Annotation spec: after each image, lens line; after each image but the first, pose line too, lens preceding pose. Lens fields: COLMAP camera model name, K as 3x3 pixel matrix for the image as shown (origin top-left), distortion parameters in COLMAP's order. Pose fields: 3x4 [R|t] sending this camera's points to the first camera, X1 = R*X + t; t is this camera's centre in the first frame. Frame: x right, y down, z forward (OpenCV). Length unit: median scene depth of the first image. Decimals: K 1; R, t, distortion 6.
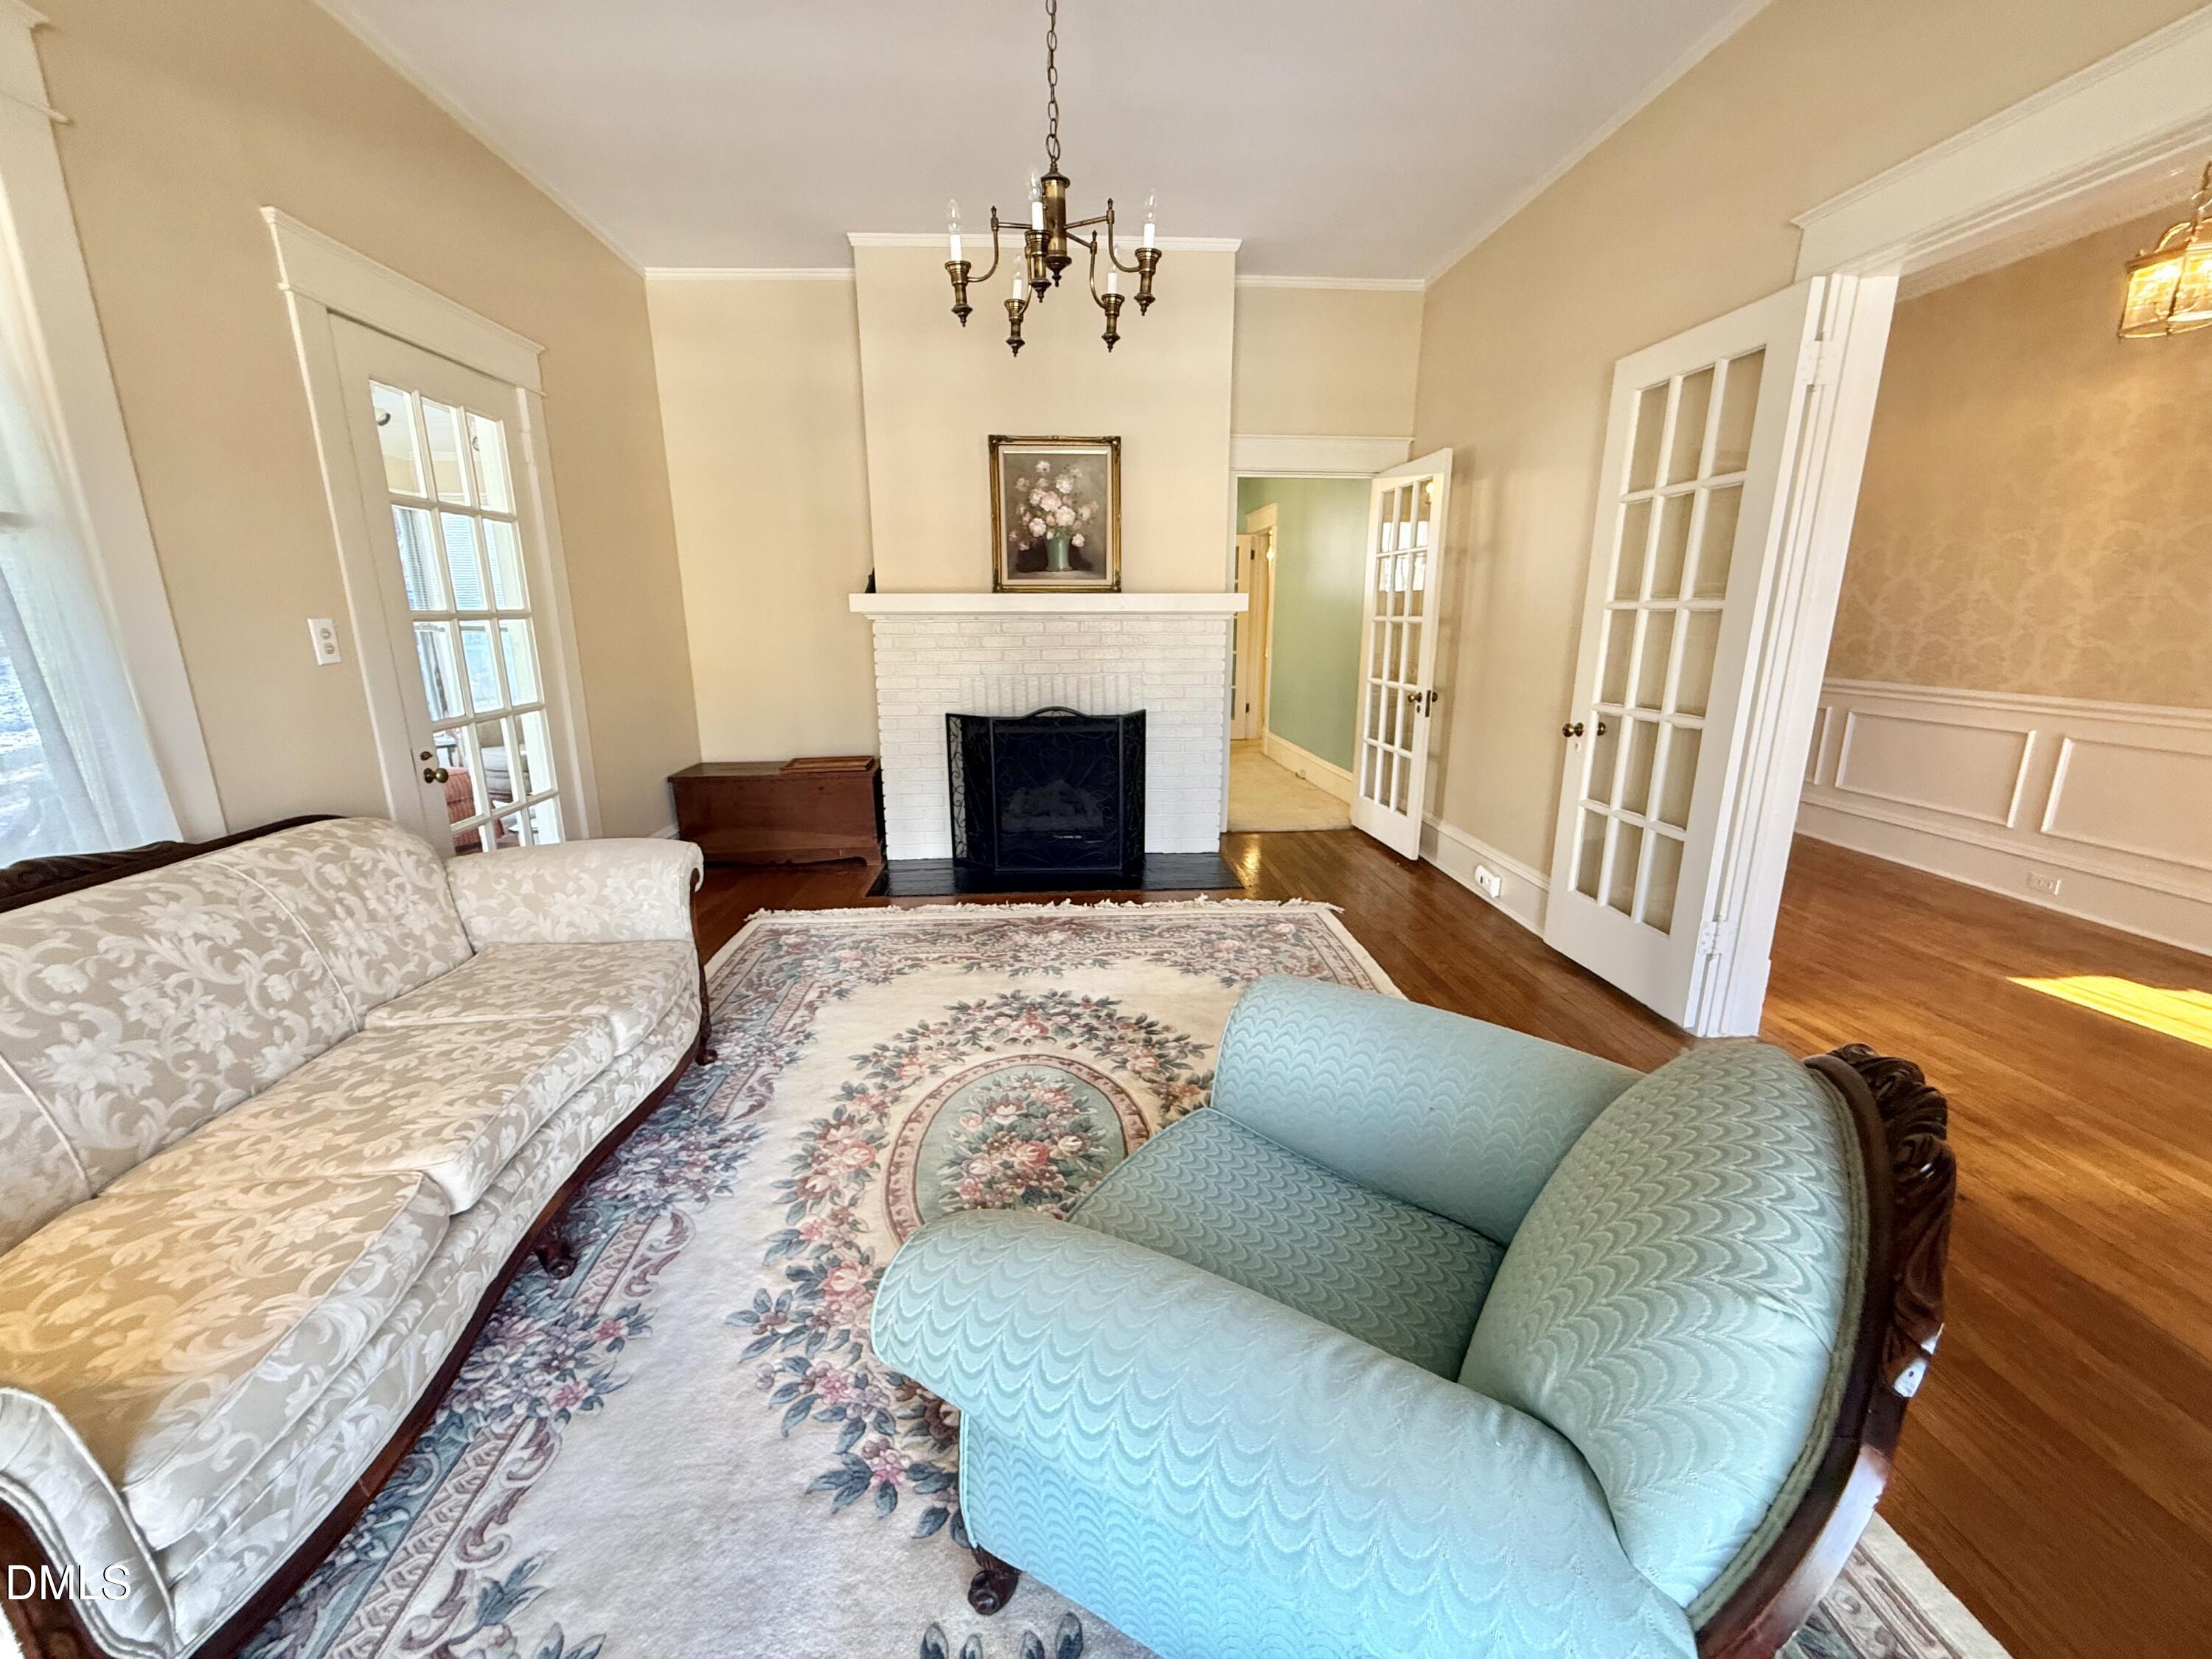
lens RADIAL K [[877.7, 0, 1094.0], [0, 877.7, 827.9], [0, 0, 1]] dist [0.000341, -0.000159]
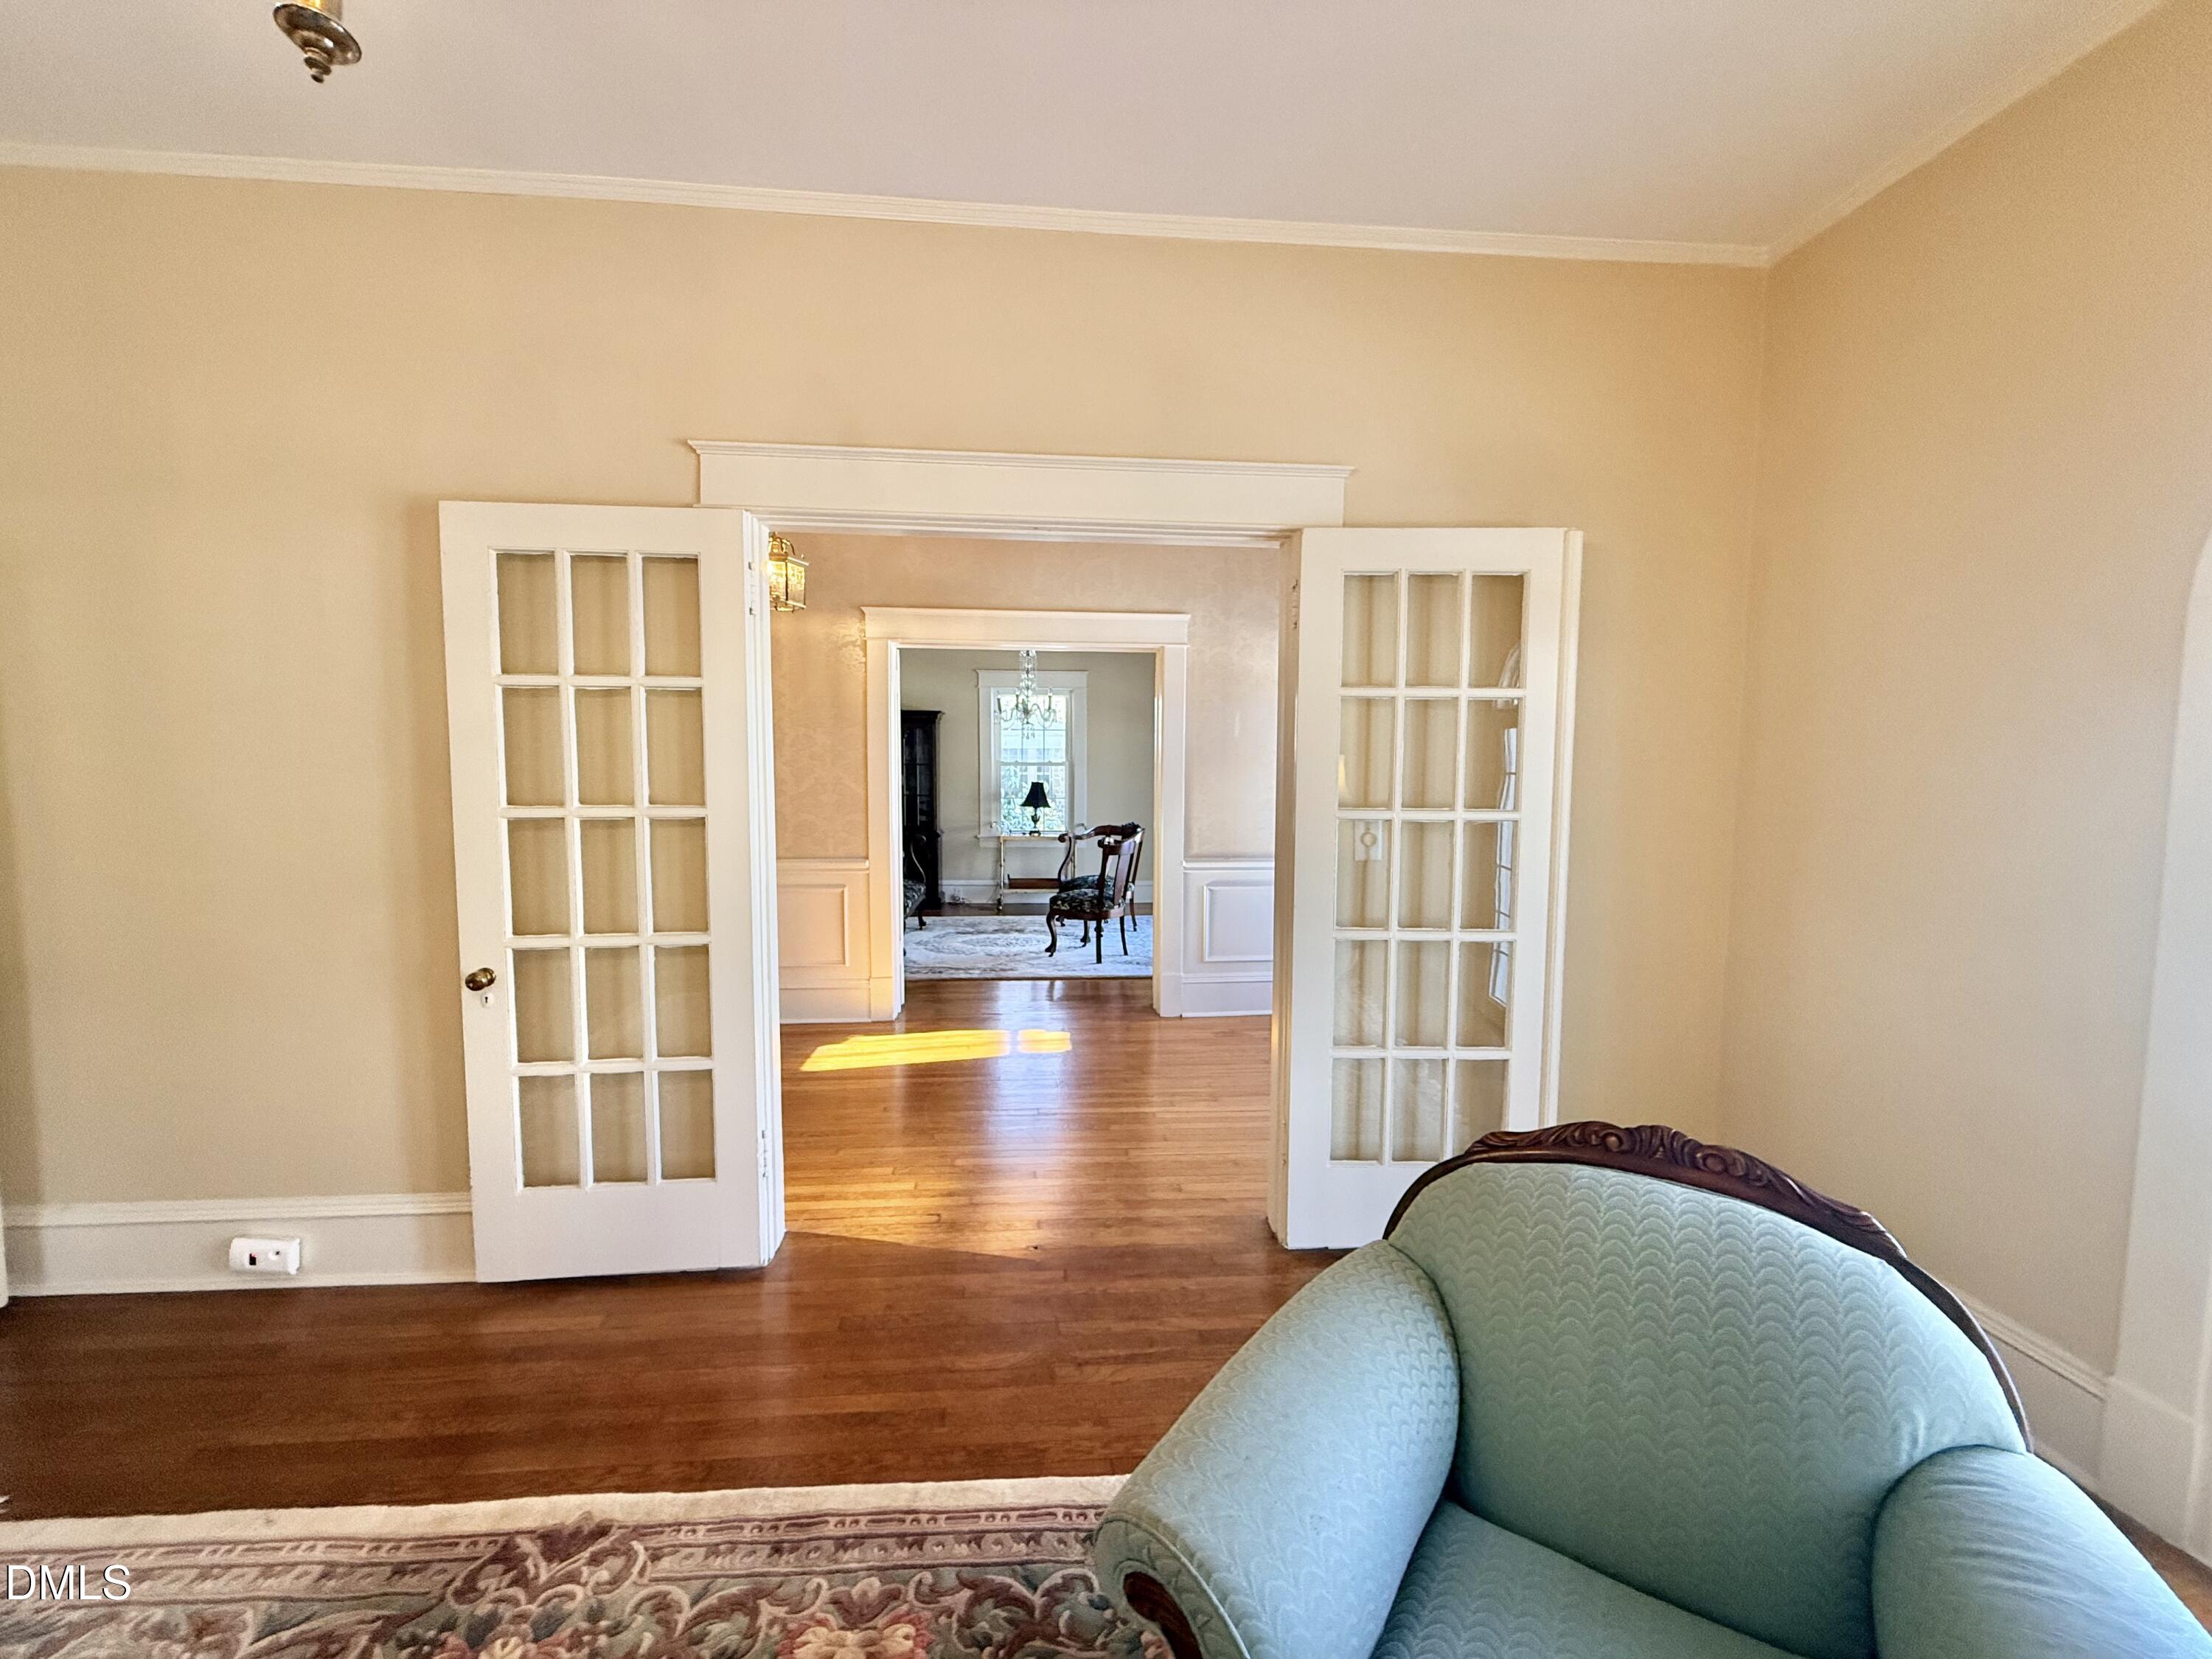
lens RADIAL K [[877.7, 0, 1094.0], [0, 877.7, 827.9], [0, 0, 1]] dist [0.000341, -0.000159]
pose [[-0.020523, -0.064134, 0.997730, -0.134304], [0.237427, 0.969080, 0.067176, -0.121298], [-0.971189, 0.238267, -0.004661, 0.362537]]
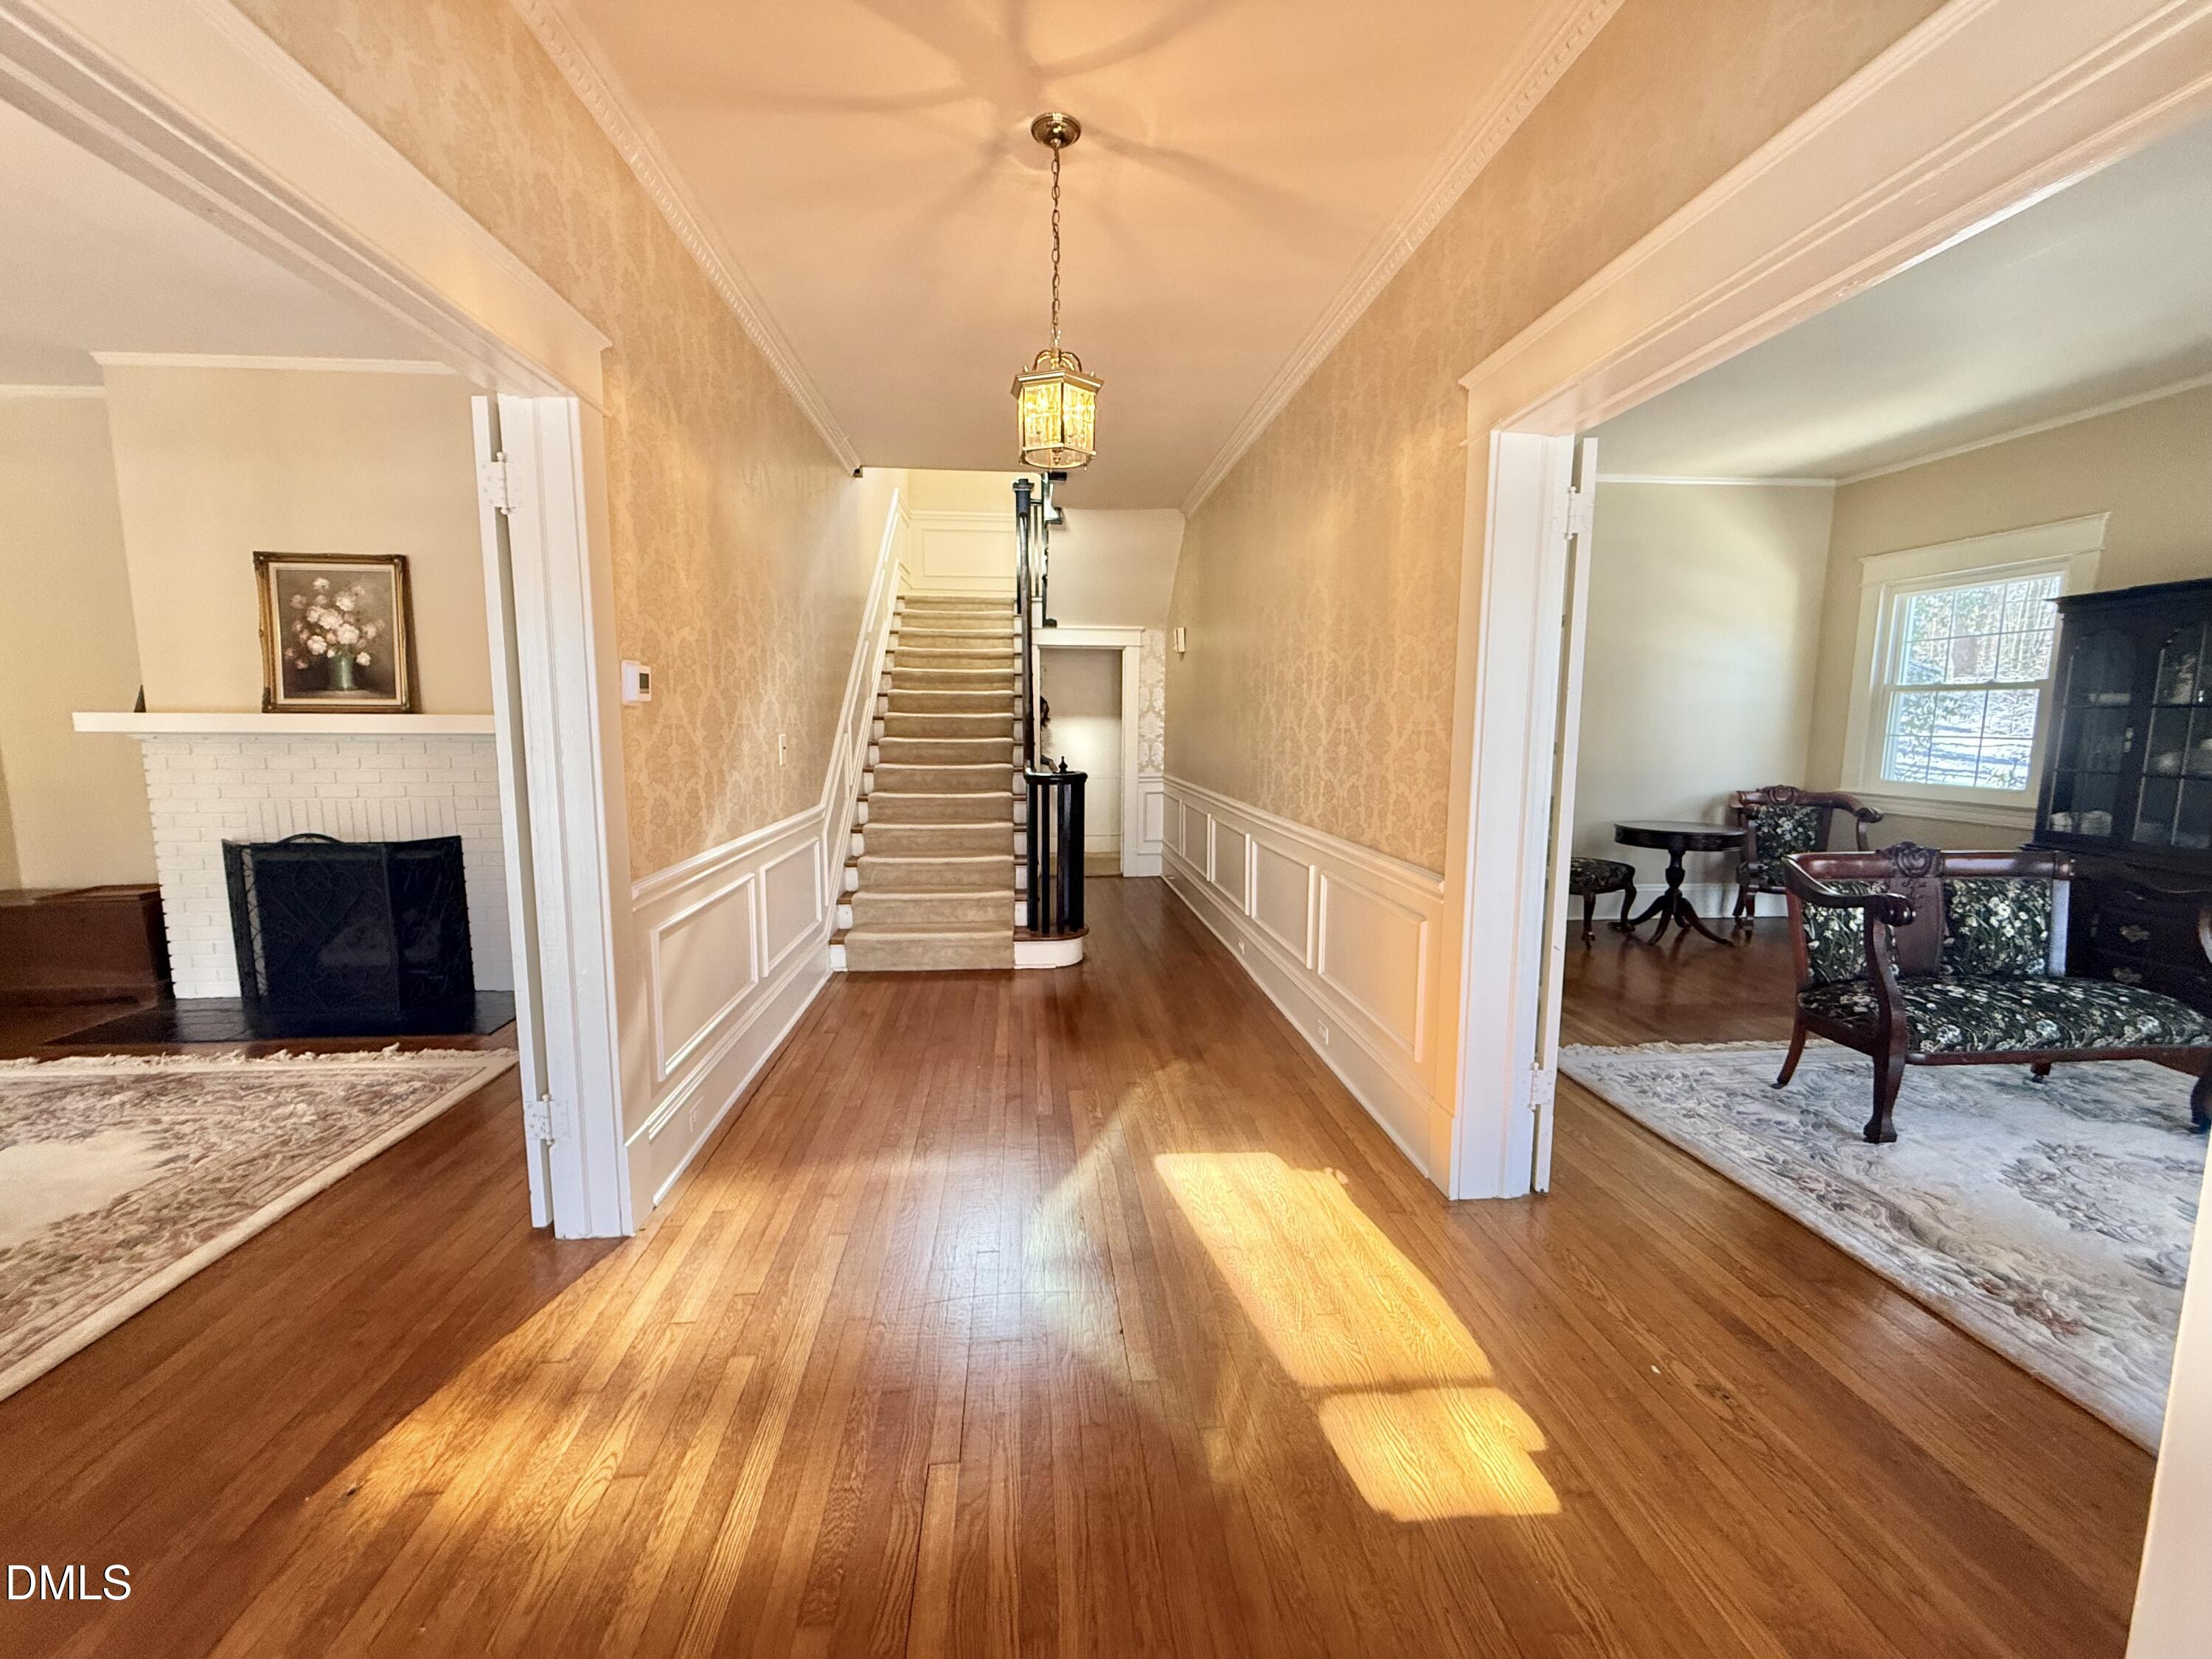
lens RADIAL K [[877.7, 0, 1094.0], [0, 877.7, 827.9], [0, 0, 1]] dist [0.000341, -0.000159]
pose [[0.999737, 0.006234, 0.022067, 0.765293], [-0.003415, 0.992084, -0.125533, -0.031331], [-0.022675, 0.125424, 0.991844, 0.067245]]
